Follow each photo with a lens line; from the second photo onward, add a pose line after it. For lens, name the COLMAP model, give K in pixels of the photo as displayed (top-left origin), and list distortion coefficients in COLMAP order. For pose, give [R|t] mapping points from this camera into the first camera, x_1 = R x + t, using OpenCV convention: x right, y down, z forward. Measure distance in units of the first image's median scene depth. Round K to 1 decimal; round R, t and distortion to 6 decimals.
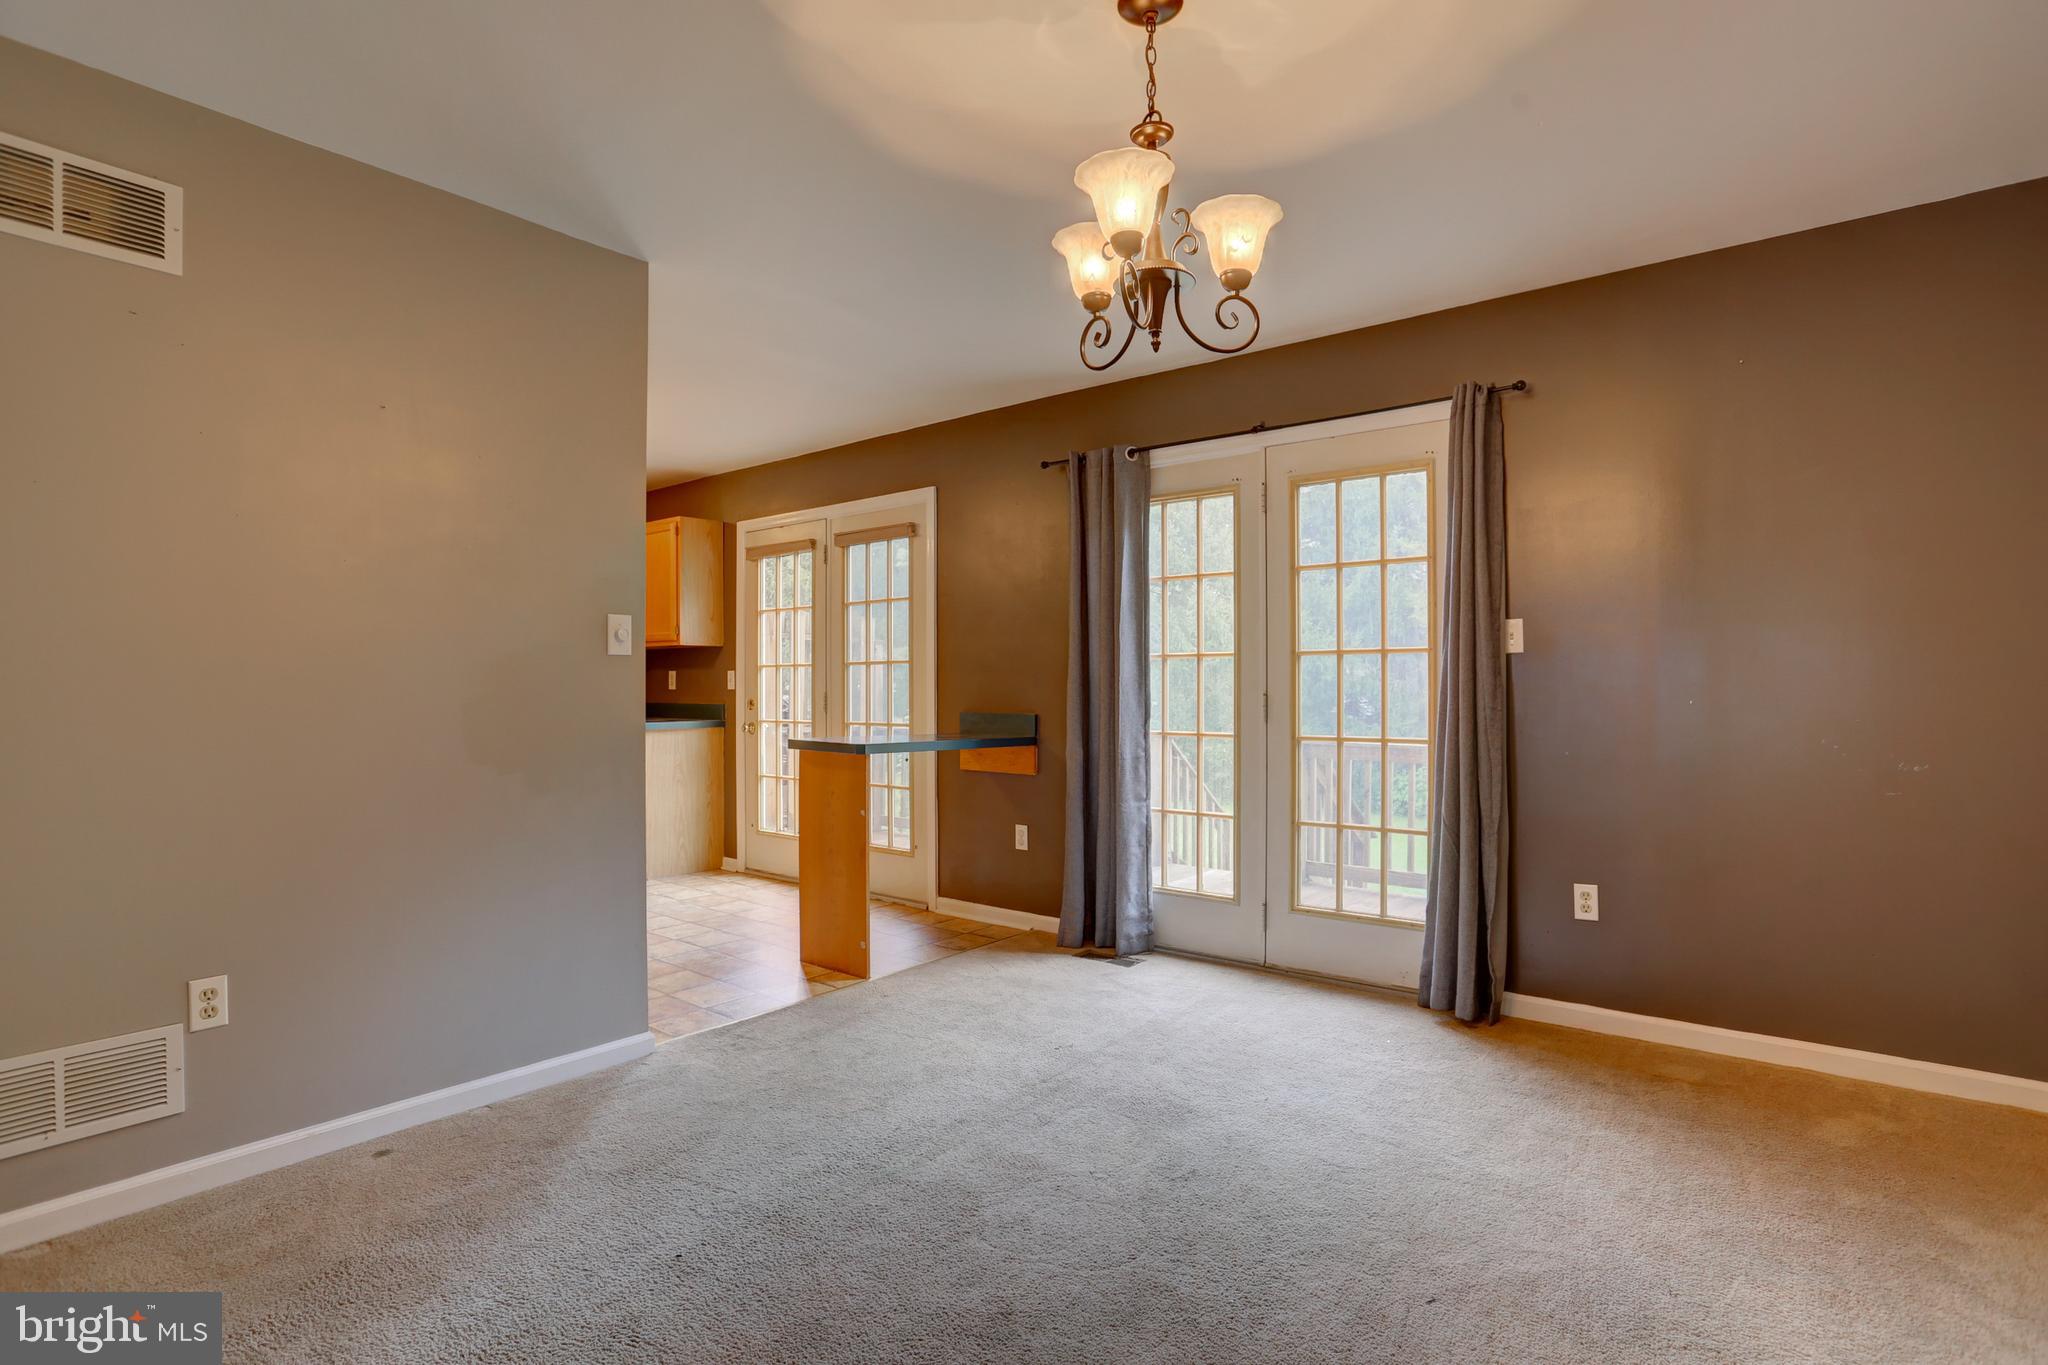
lens RADIAL K [[1015.4, 0, 1029.3], [0, 1015.4, 697.3], [0, 0, 1]] dist [-0.064640, 0.026230]
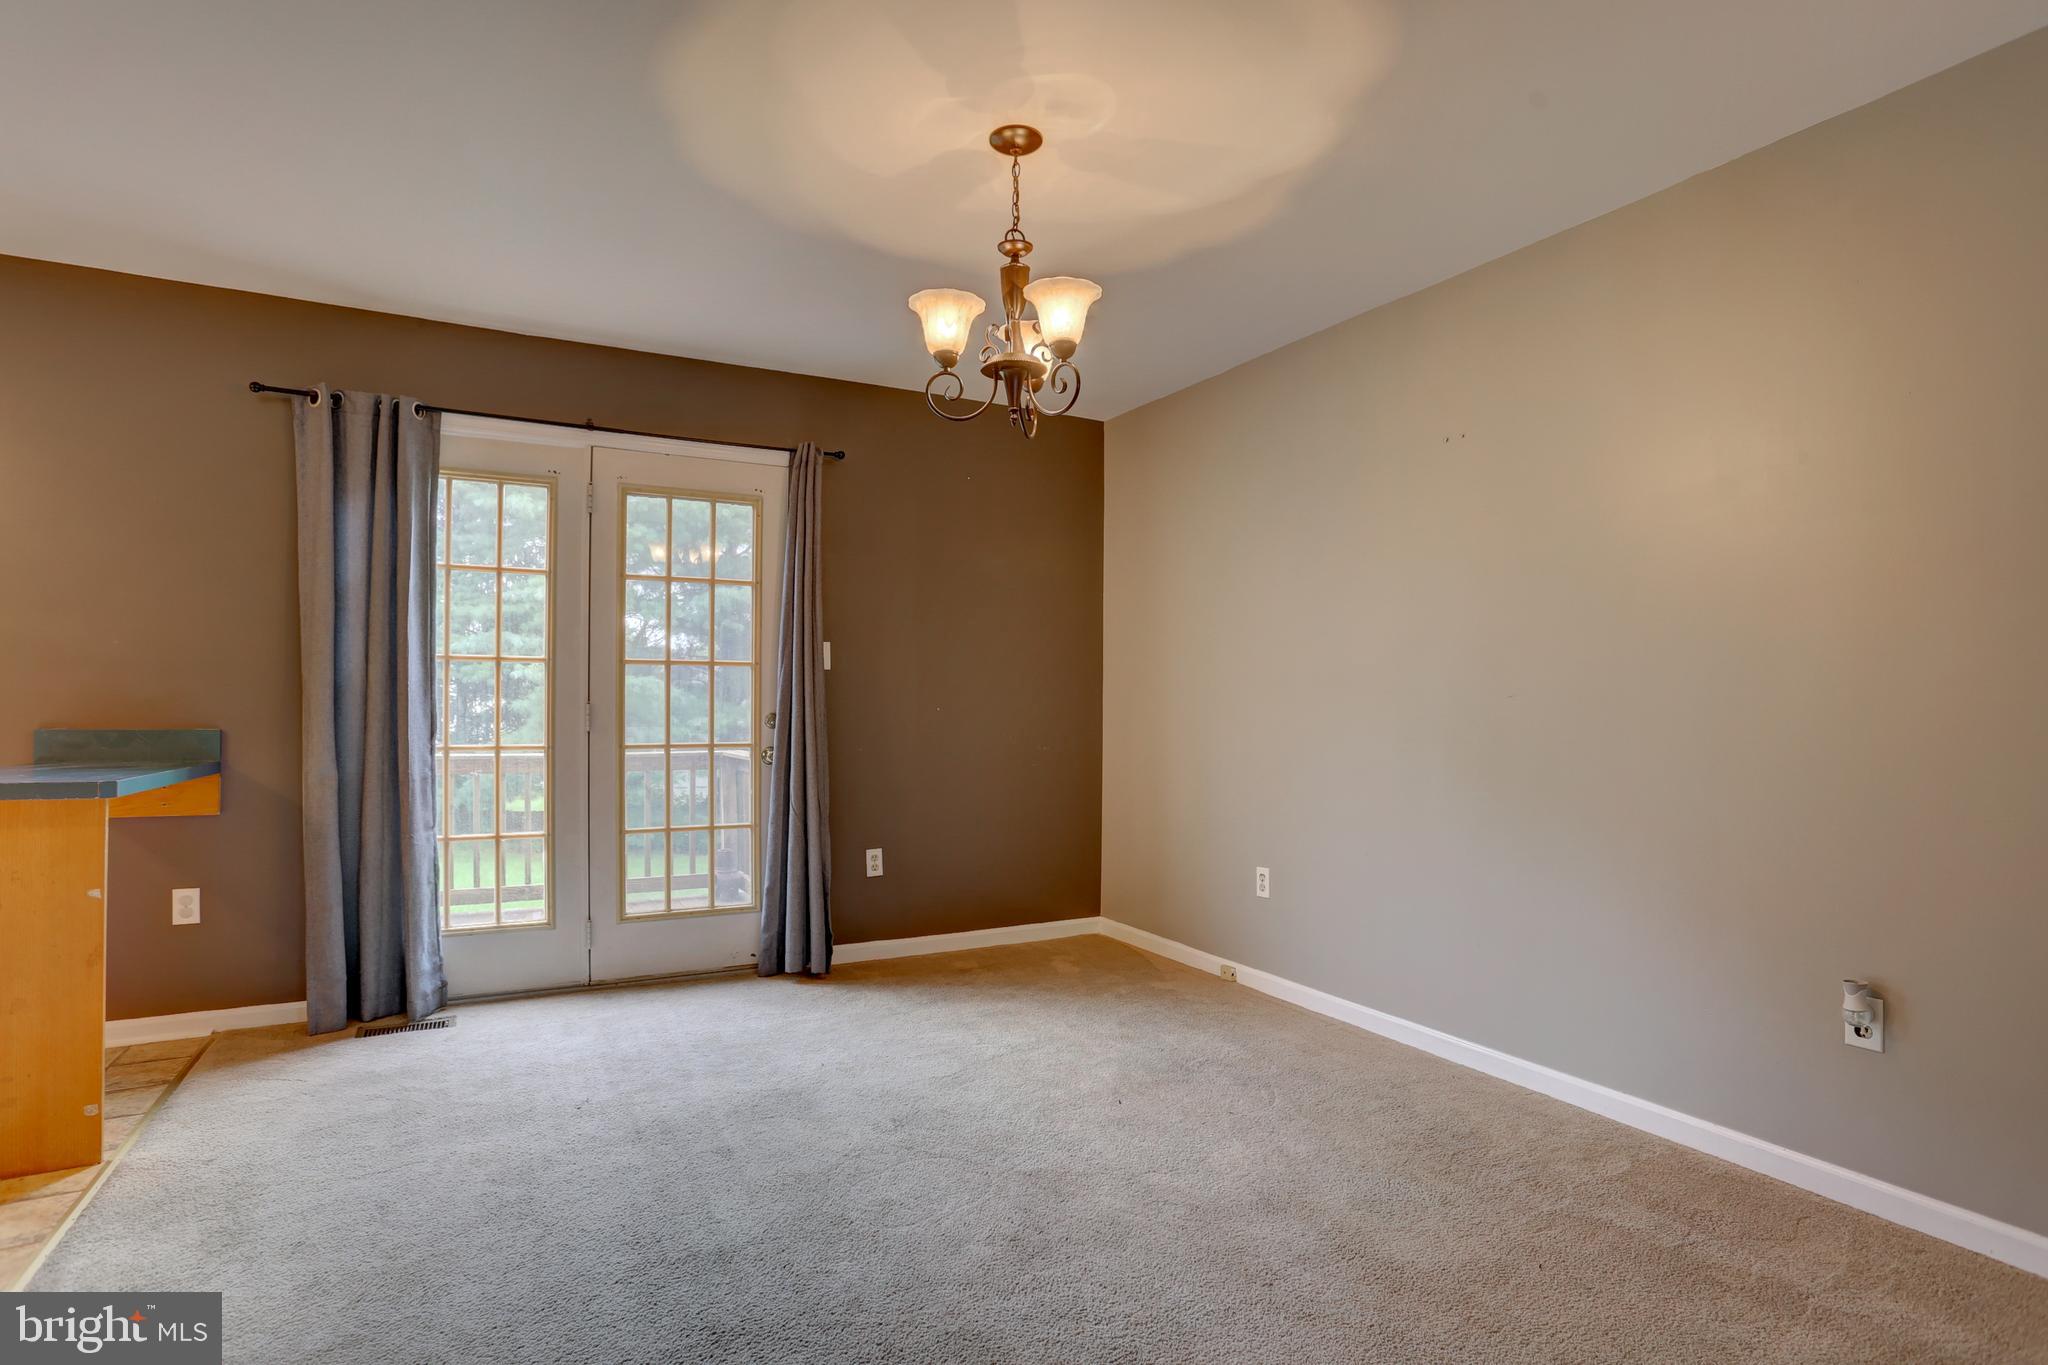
lens RADIAL K [[1015.4, 0, 1029.3], [0, 1015.4, 697.3], [0, 0, 1]] dist [-0.064640, 0.026230]
pose [[0.392192, 0.006427, 0.919861, -0.477776], [0.002850, 0.999962, -0.008202, 0.001418], [-0.919879, 0.005838, 0.392159, 0.236854]]
